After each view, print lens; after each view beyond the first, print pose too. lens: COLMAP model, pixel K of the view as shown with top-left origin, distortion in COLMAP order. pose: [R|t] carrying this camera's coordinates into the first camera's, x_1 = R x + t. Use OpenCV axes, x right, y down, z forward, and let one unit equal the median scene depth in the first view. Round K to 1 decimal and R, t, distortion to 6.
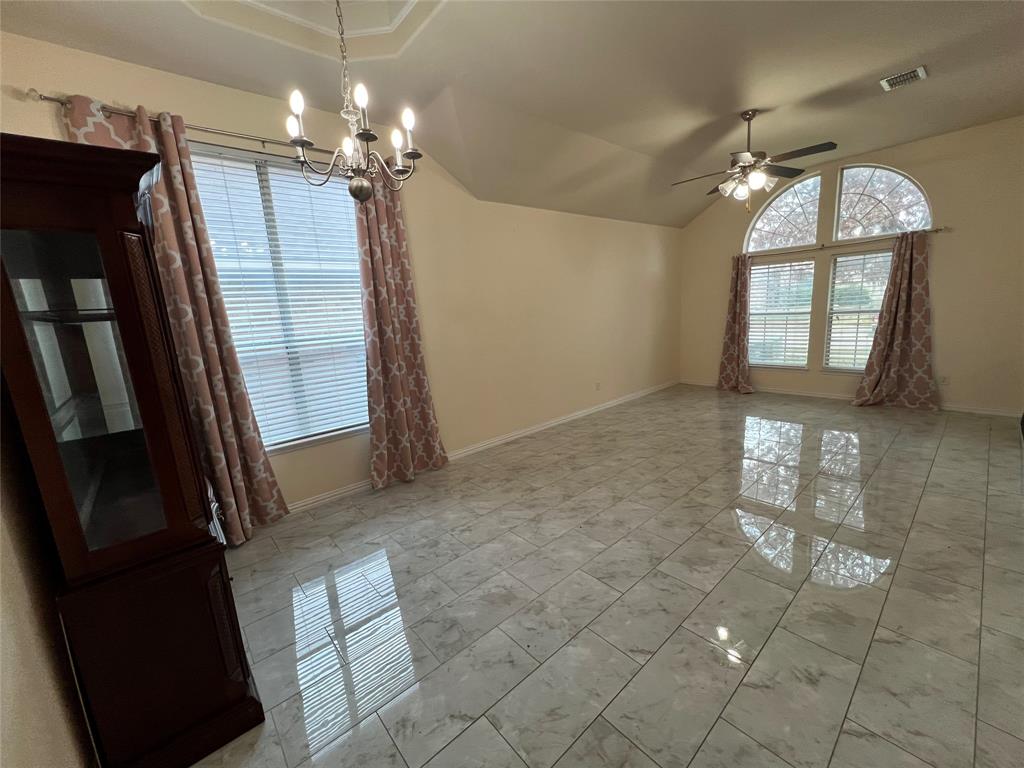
lens RADIAL K [[411.2, 0, 514.1], [0, 411.2, 383.9], [0, 0, 1]] dist [0.000913, -0.000314]
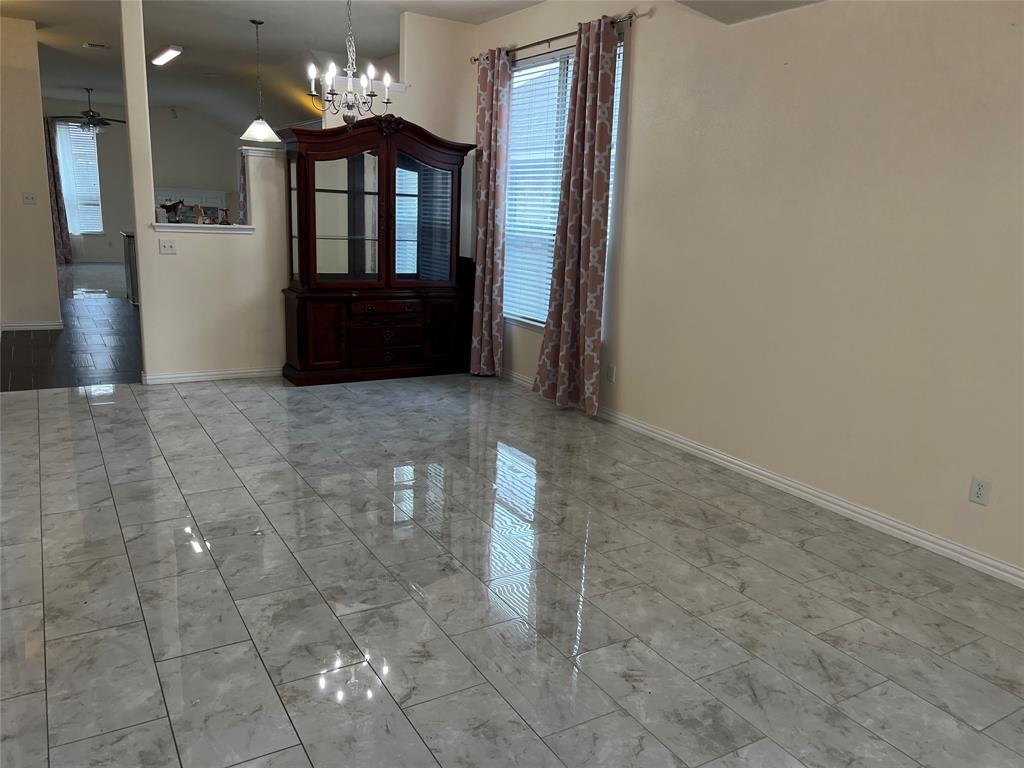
lens RADIAL K [[767.4, 0, 516.6], [0, 767.4, 388.1], [0, 0, 1]] dist [0.066202, -0.080190]
pose [[-0.176281, 0.276983, -0.944566, 1.144423], [-0.212202, 0.926337, 0.311240, -0.253581], [0.961195, 0.255304, -0.104519, 0.968697]]
